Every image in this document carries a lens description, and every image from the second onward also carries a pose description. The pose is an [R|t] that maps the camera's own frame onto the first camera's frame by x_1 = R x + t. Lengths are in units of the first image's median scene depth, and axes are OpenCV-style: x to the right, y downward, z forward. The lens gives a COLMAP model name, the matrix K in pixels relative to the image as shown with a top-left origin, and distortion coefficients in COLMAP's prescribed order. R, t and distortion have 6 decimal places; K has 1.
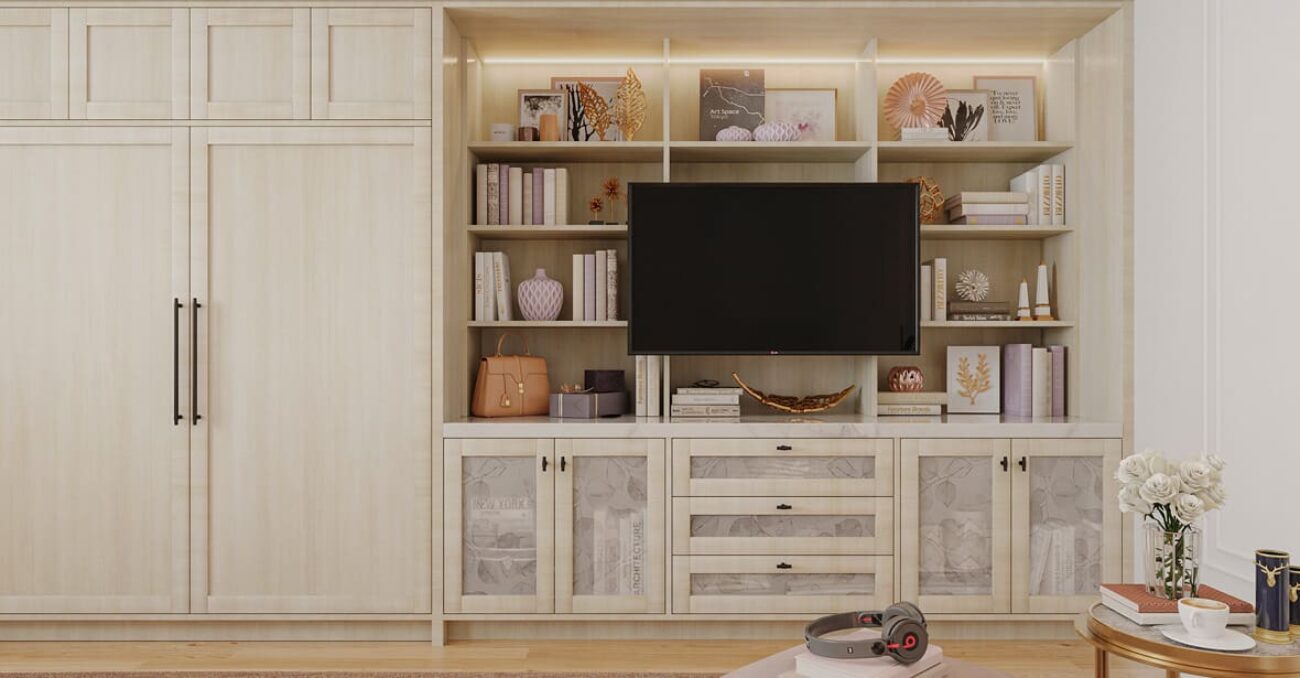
lens RADIAL K [[895.8, 0, 648.2], [0, 895.8, 350.5], [0, 0, 1]] dist [-0.004975, 0.004500]
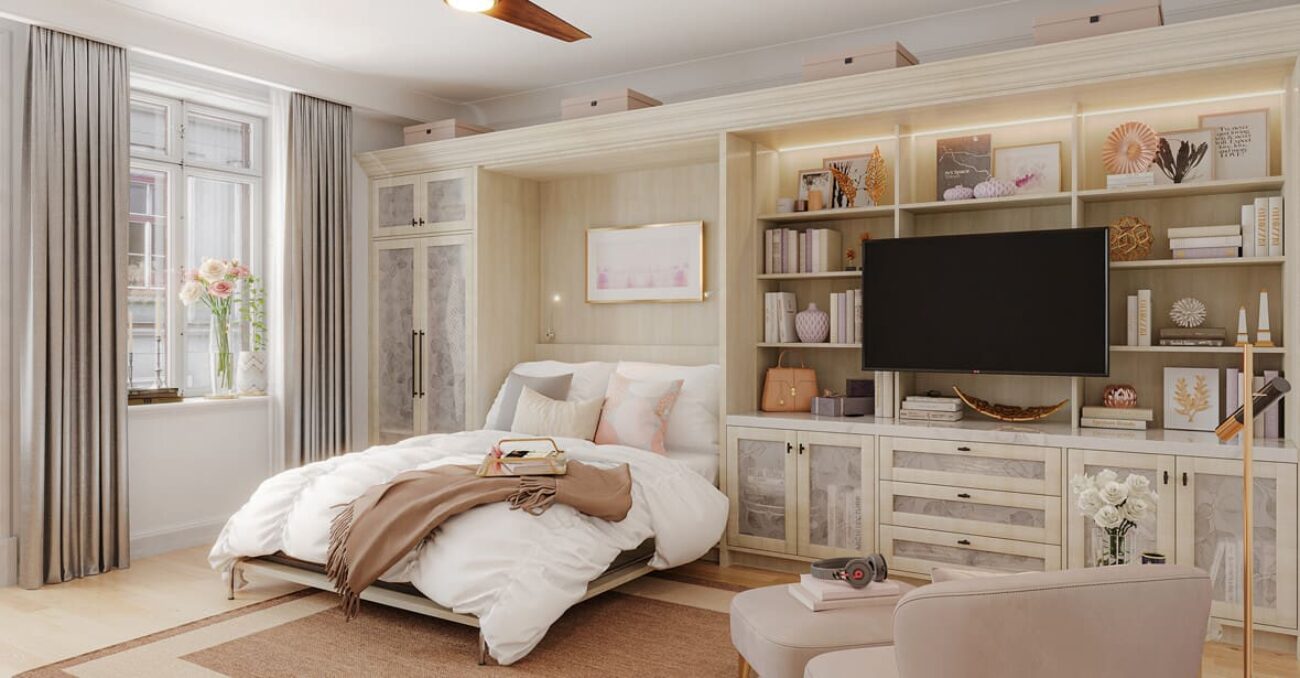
lens RADIAL K [[895.8, 0, 653.0], [0, 895.8, 331.2], [0, 0, 1]] dist [-0.004975, 0.004500]
pose [[0.841337, 0.002341, -0.540505, 0.414489], [0.002967, 0.999956, 0.008950, -0.063380], [0.540502, -0.009134, 0.841293, -0.270285]]
